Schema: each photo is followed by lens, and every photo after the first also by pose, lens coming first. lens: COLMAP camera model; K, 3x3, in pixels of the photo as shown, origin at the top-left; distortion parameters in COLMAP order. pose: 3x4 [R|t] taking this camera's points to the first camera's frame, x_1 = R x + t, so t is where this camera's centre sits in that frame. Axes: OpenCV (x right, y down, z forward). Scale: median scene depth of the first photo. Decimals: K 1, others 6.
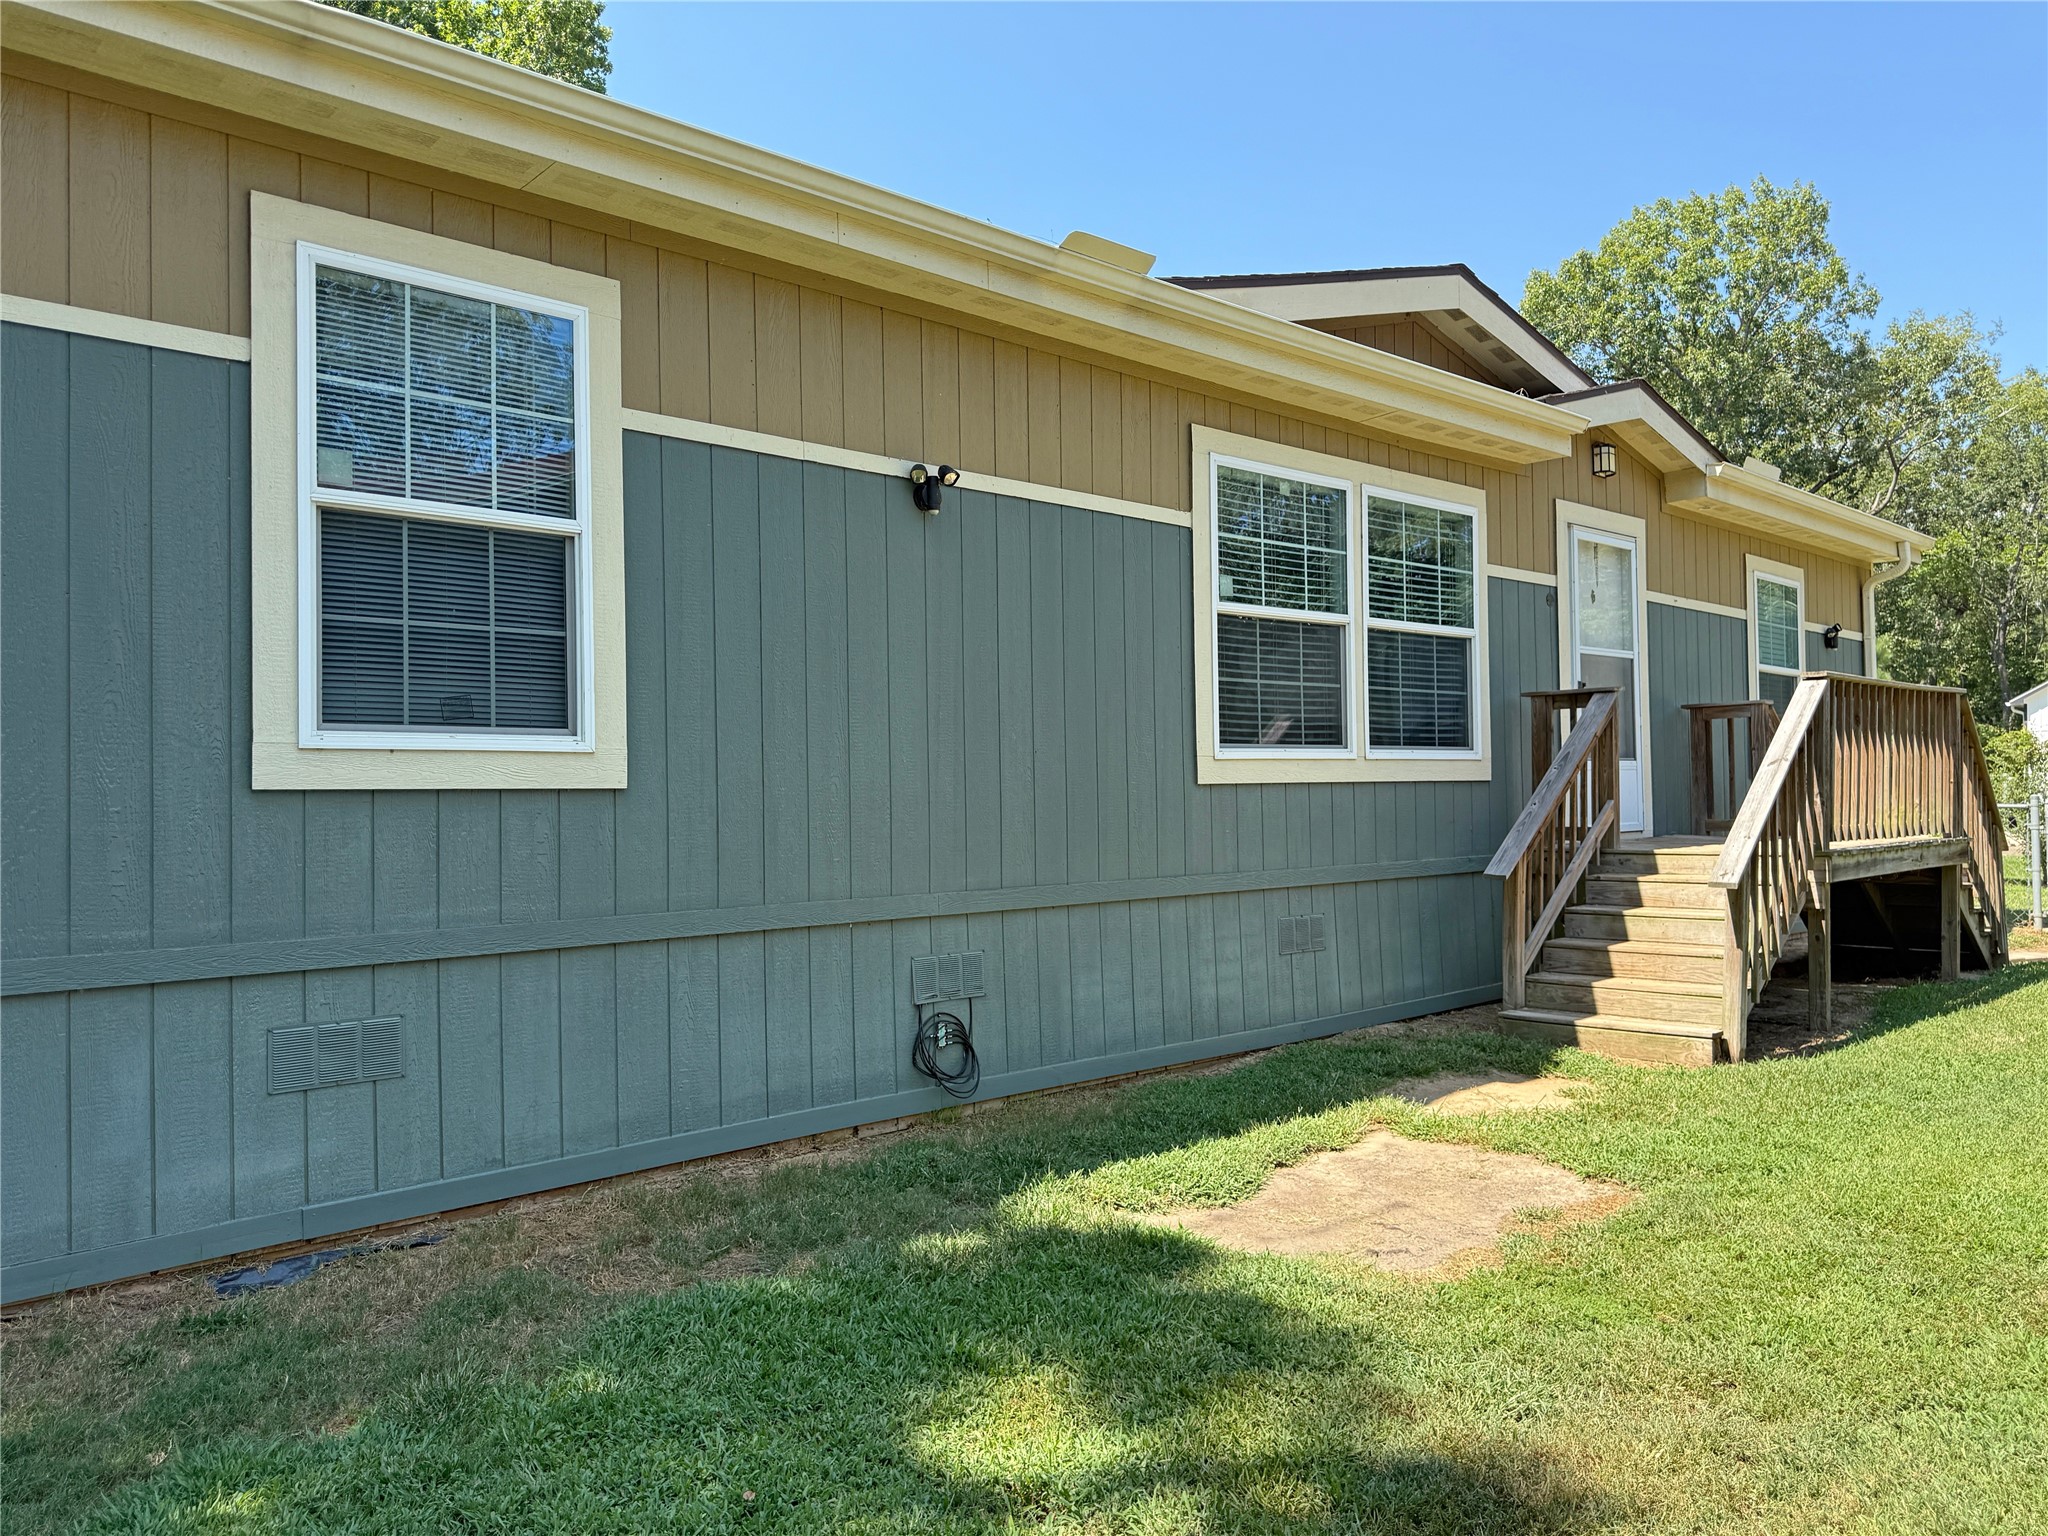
lens RADIAL K [[1414.7, 0, 1030.8], [0, 1414.7, 788.2], [0, 0, 1]] dist [0.056011, -0.070794]
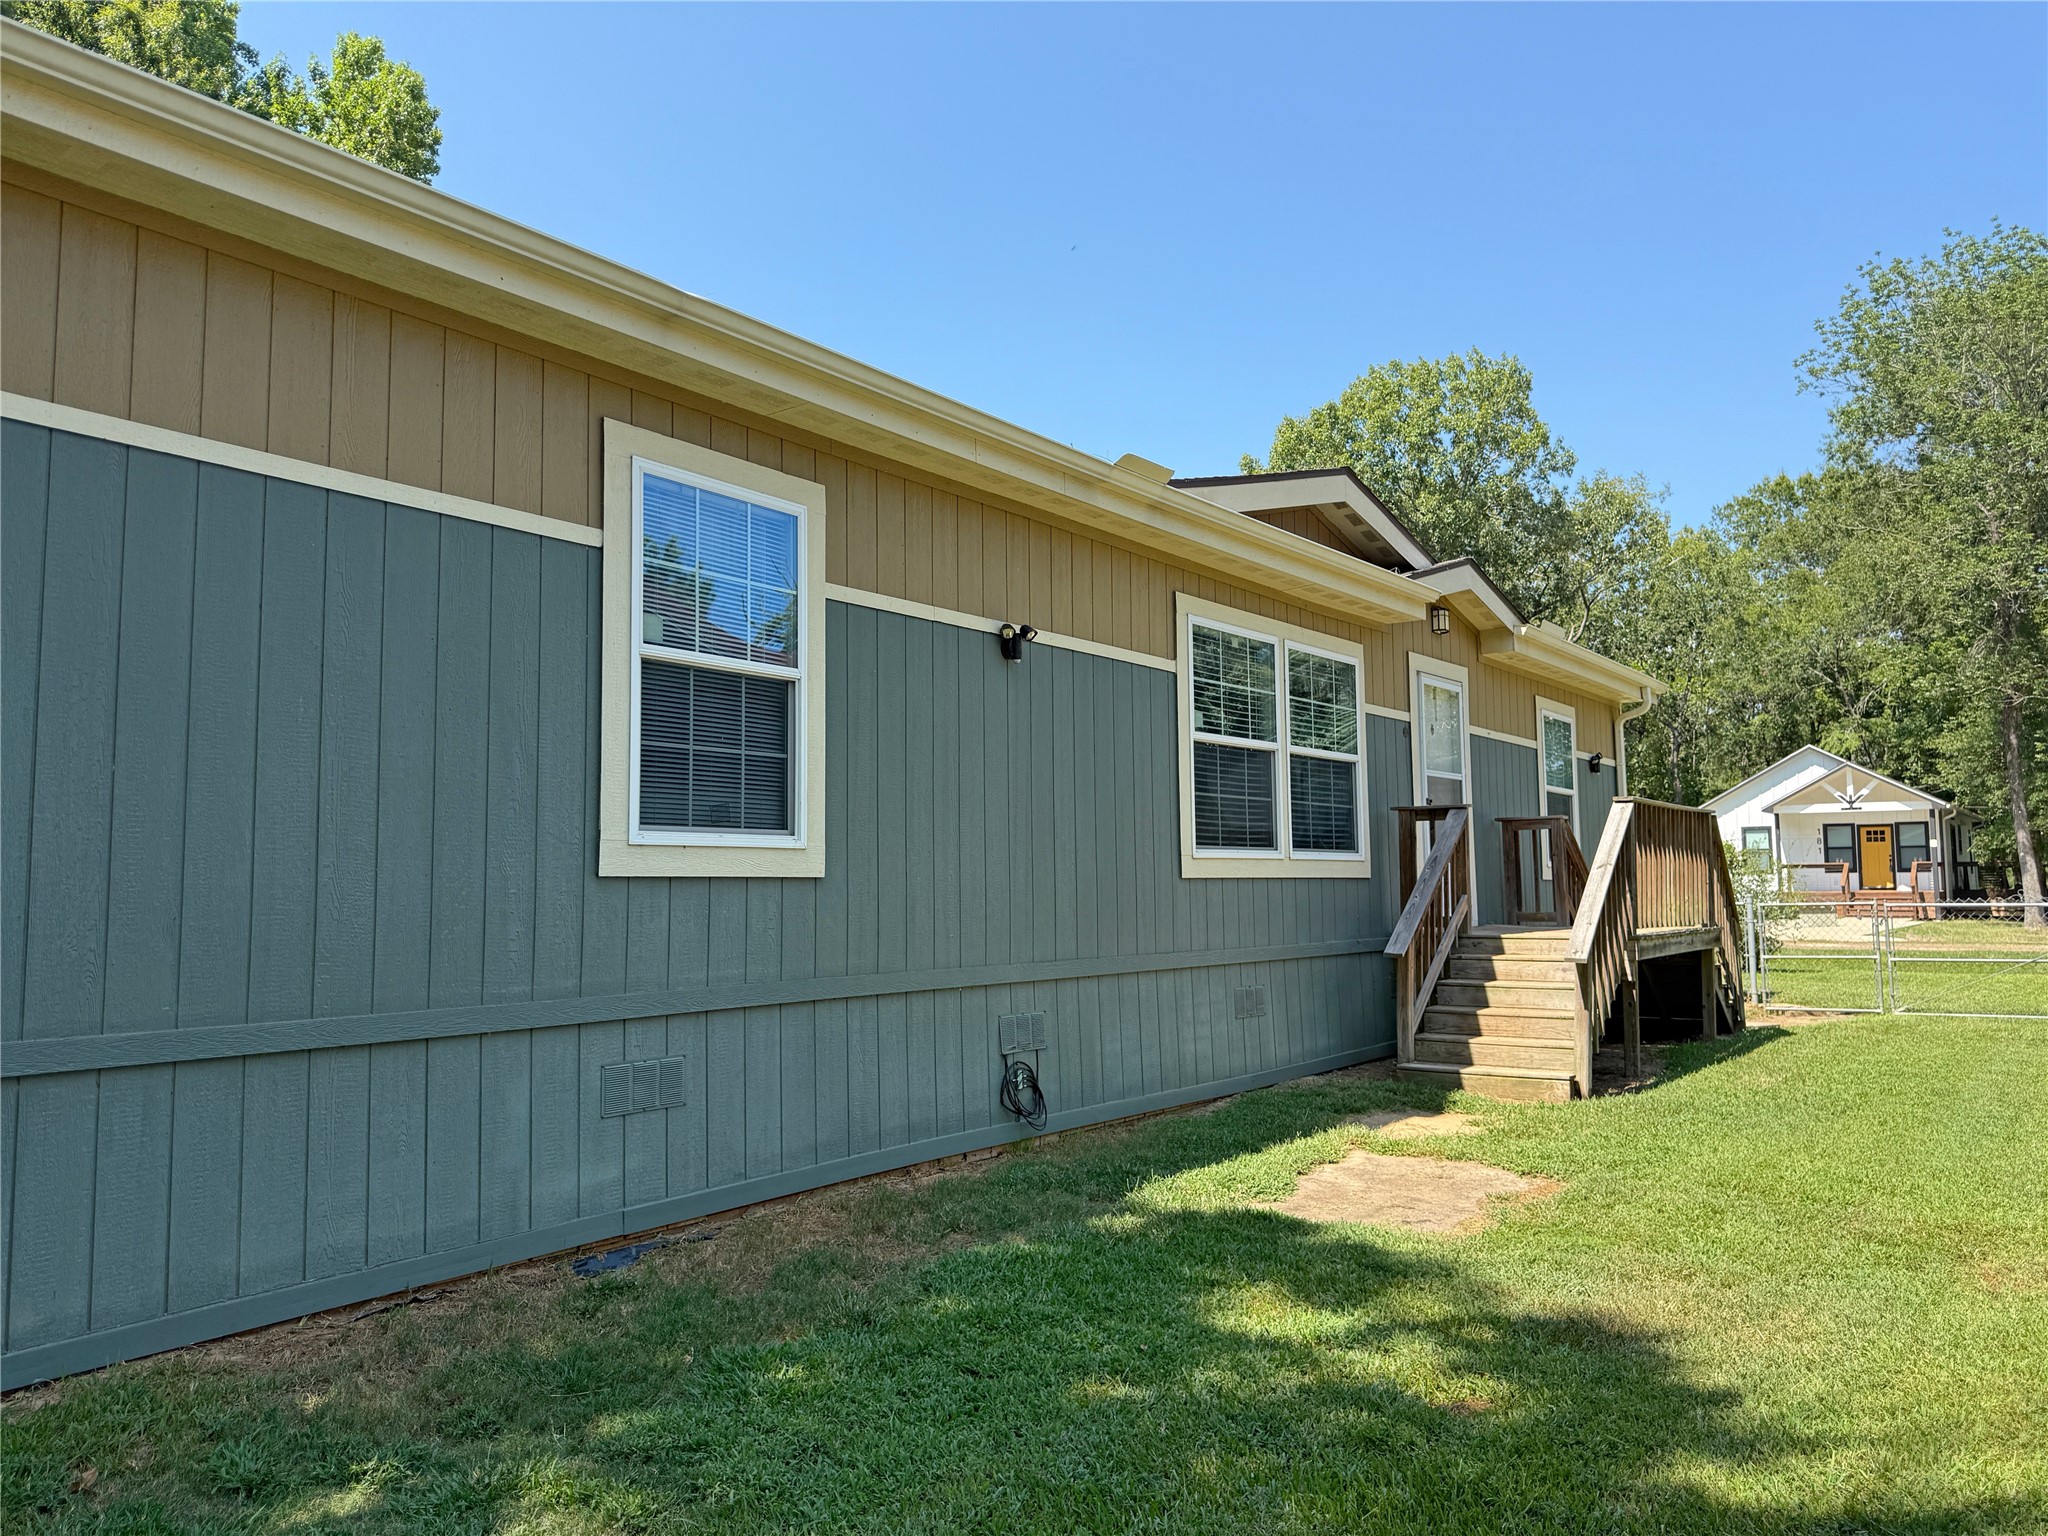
lens RADIAL K [[1414.7, 0, 1035.3], [0, 1414.7, 767.6], [0, 0, 1]] dist [0.056011, -0.070794]
pose [[0.983328, 0.025994, 0.179974, -0.262745], [-0.011892, 0.996804, -0.078994, -0.000080], [-0.181453, 0.075537, 0.980494, -0.224777]]
